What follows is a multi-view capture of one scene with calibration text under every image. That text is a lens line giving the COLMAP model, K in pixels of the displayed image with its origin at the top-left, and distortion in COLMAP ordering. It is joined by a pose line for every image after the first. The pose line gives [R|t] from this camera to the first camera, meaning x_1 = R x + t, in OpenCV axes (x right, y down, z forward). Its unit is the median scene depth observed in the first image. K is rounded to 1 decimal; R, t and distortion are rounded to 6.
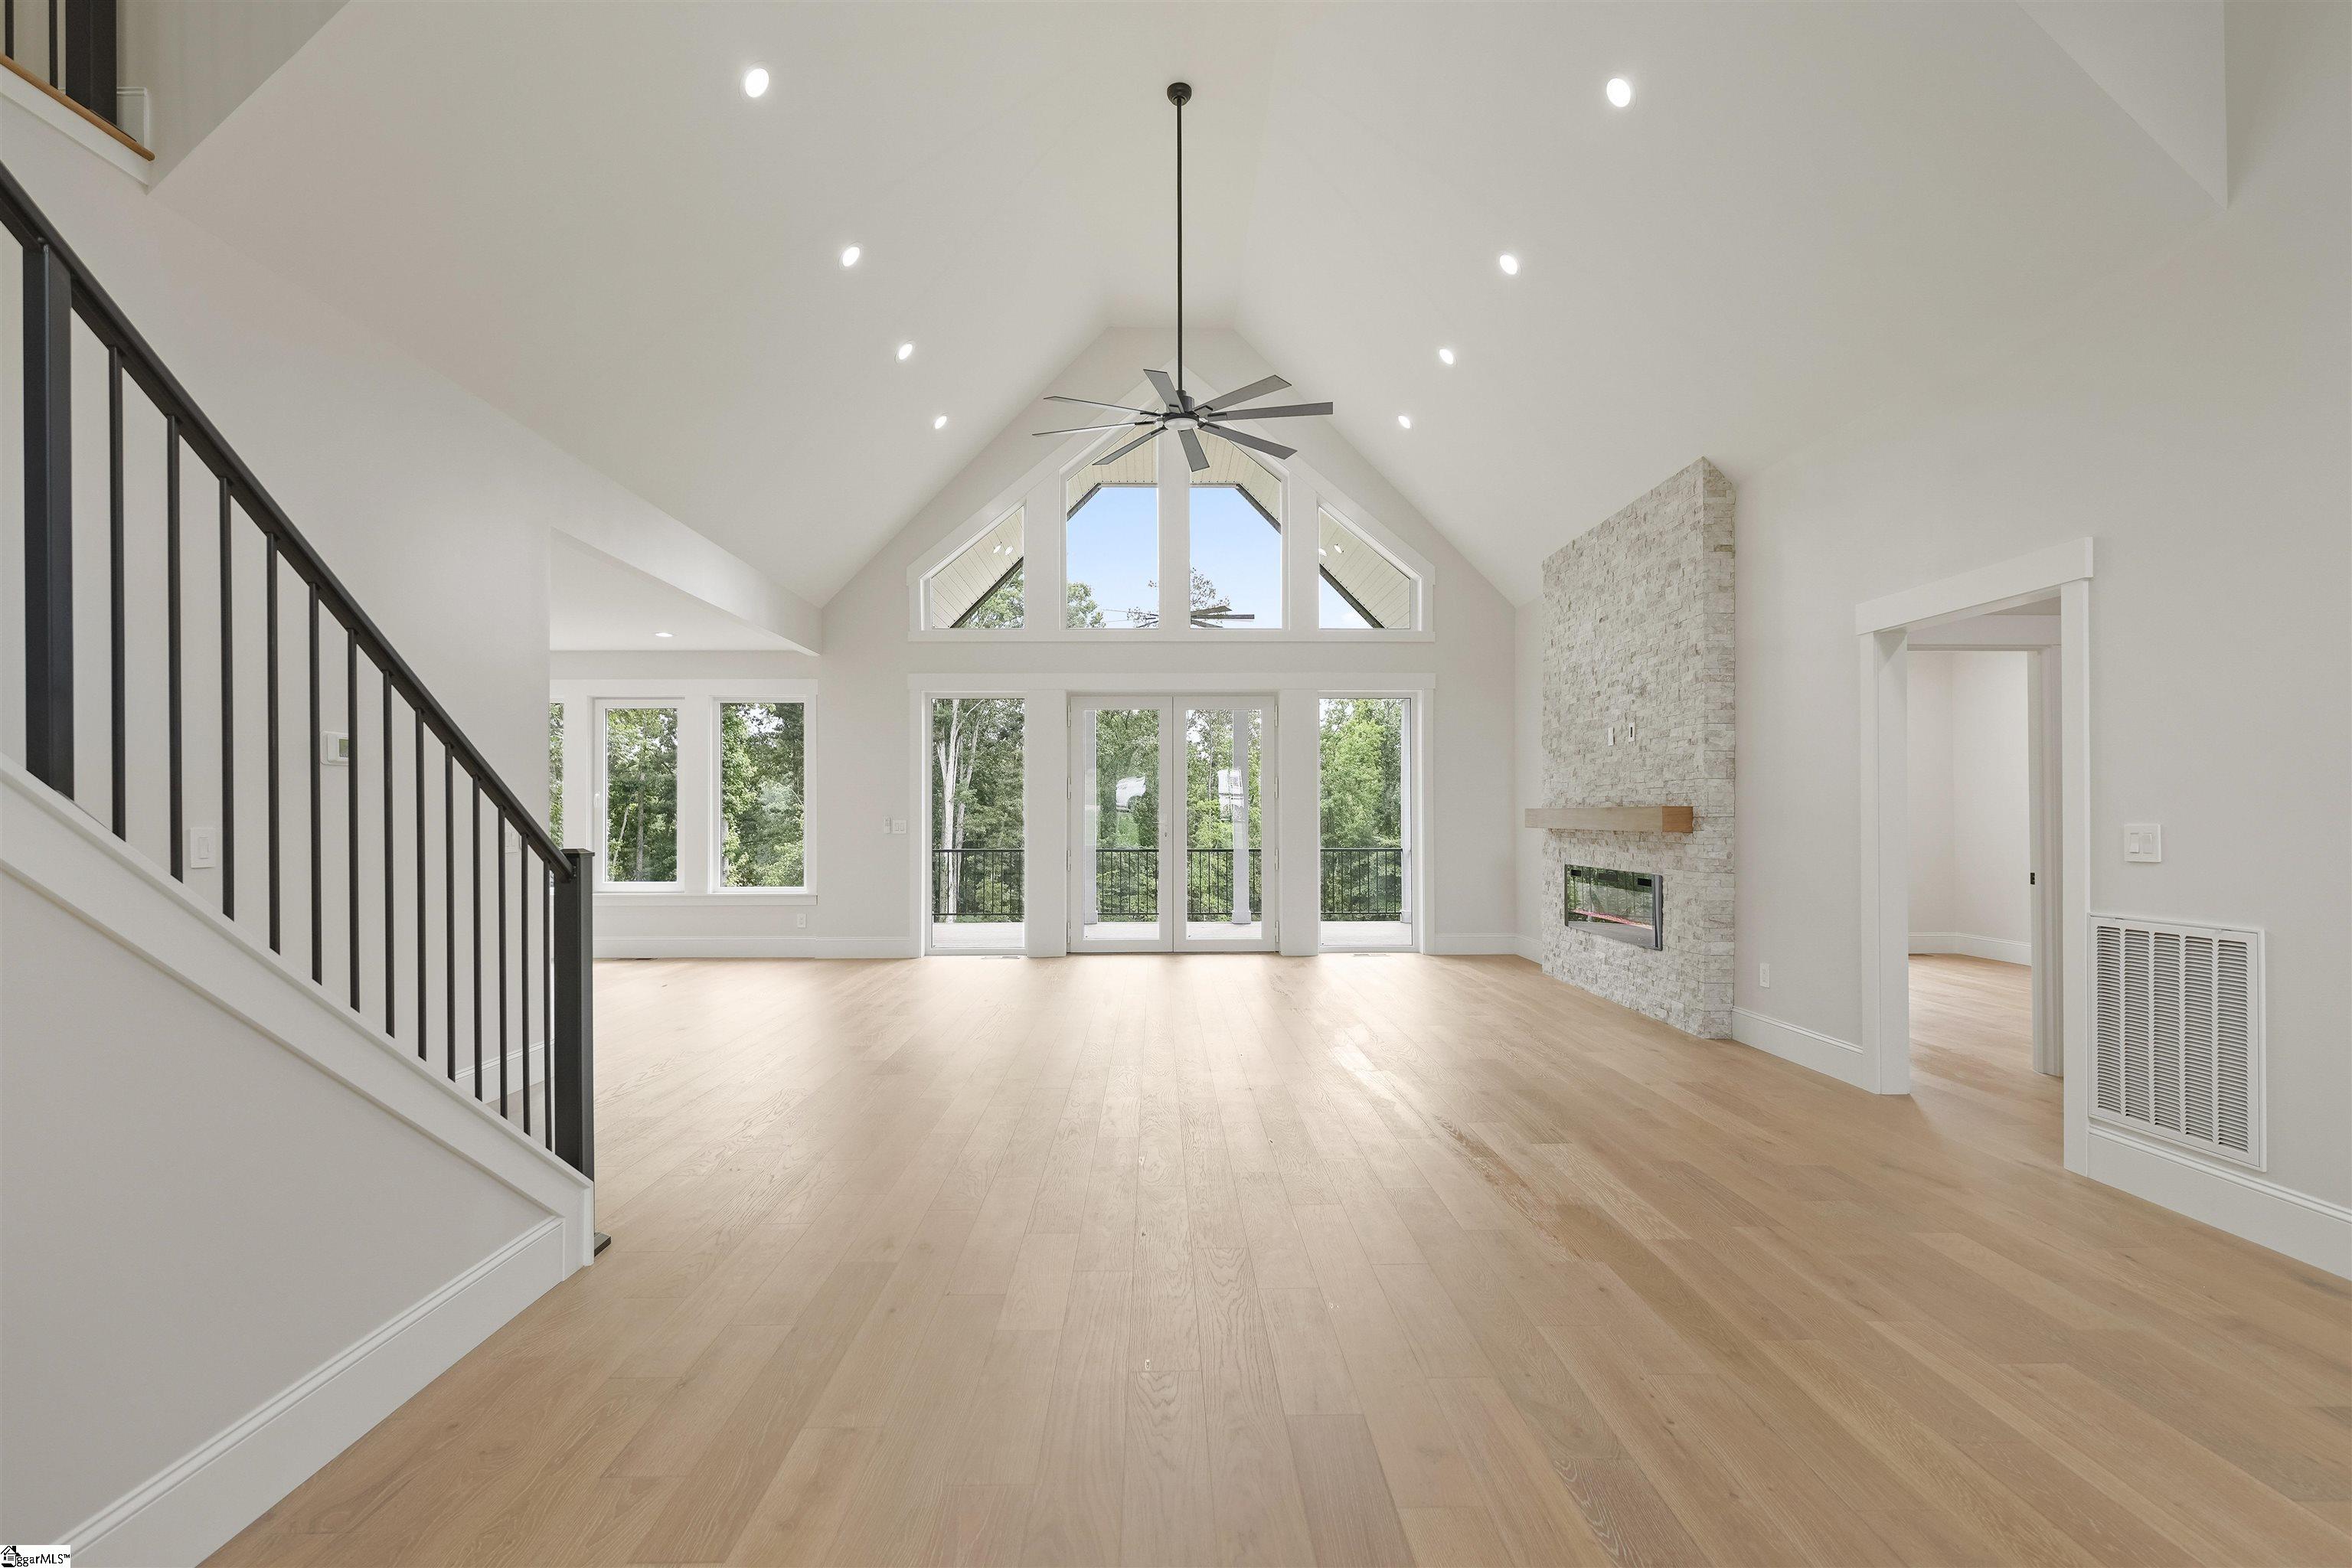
lens RADIAL K [[1091.3, 0, 1170.0], [0, 1091.3, 802.8], [0, 0, 1]] dist [-0.003142, -0.000252]
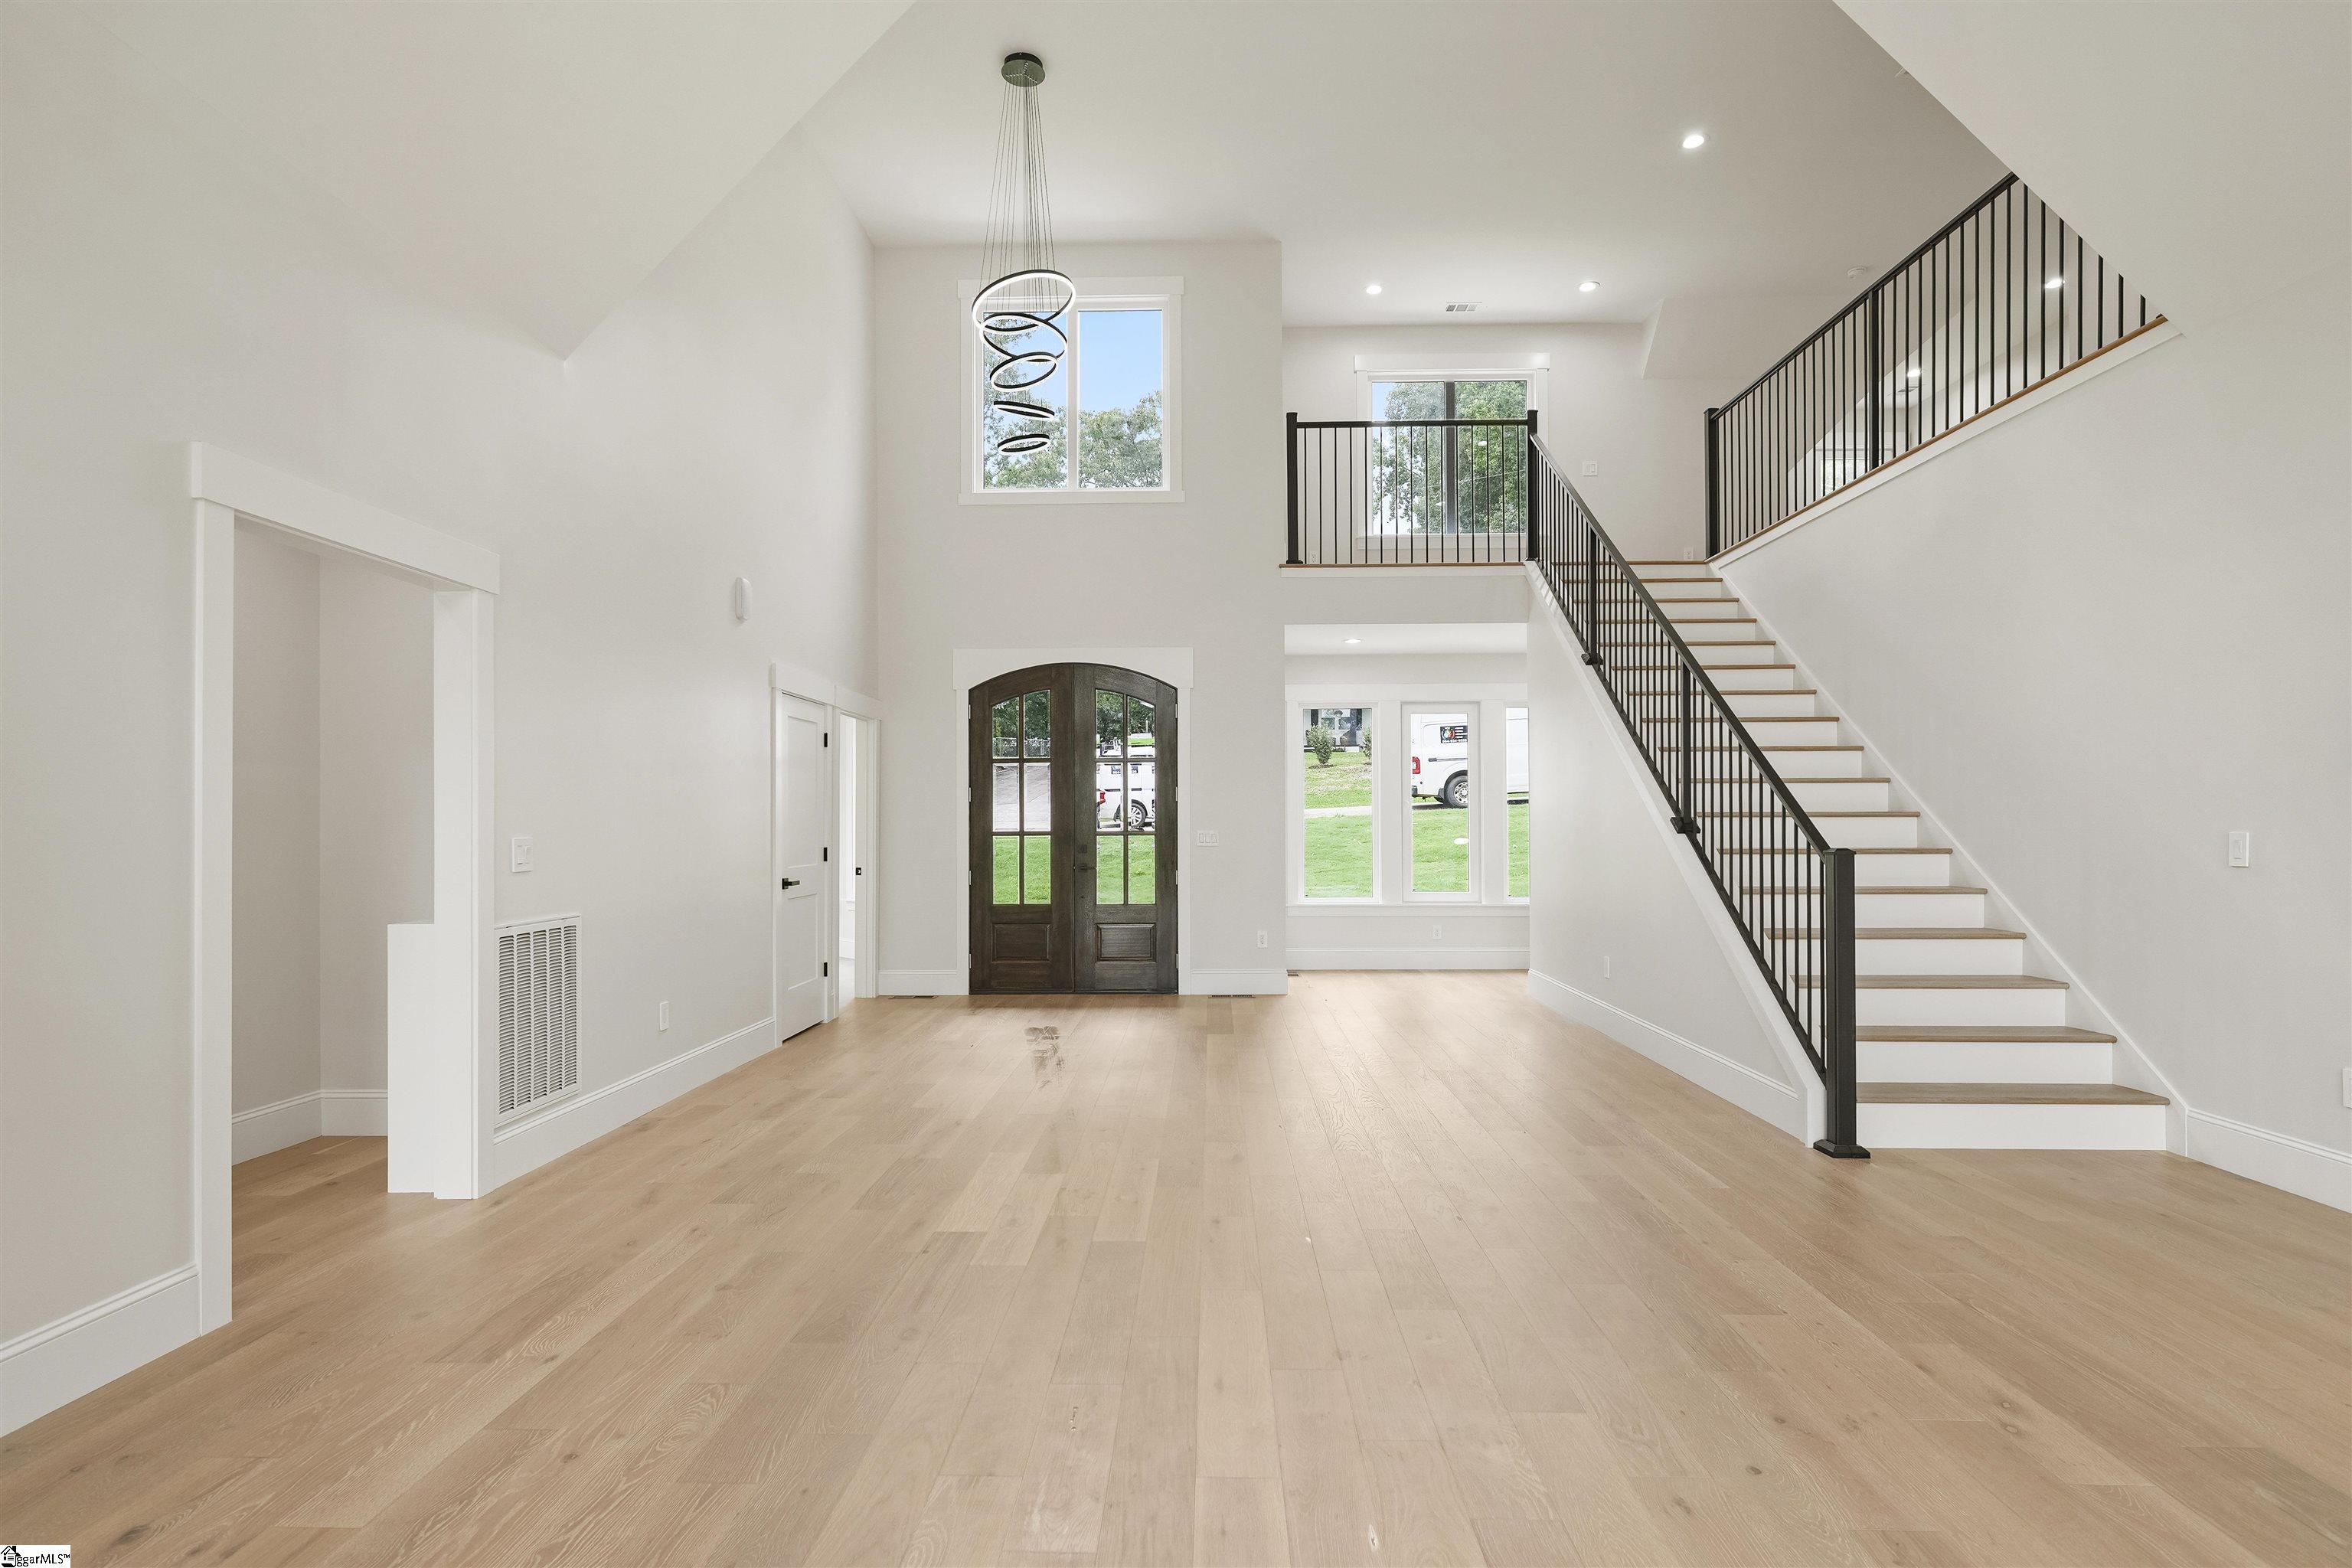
lens RADIAL K [[1155.2, 0, 1175.4], [0, 1155.2, 807.0], [0, 0, 1]] dist [-0.000685, -0.000056]
pose [[-0.997783, 0.004427, 0.066407, 0.148440], [0.003386, 0.999870, -0.015783, 0.009386], [-0.066469, -0.015523, -0.997668, 2.122261]]
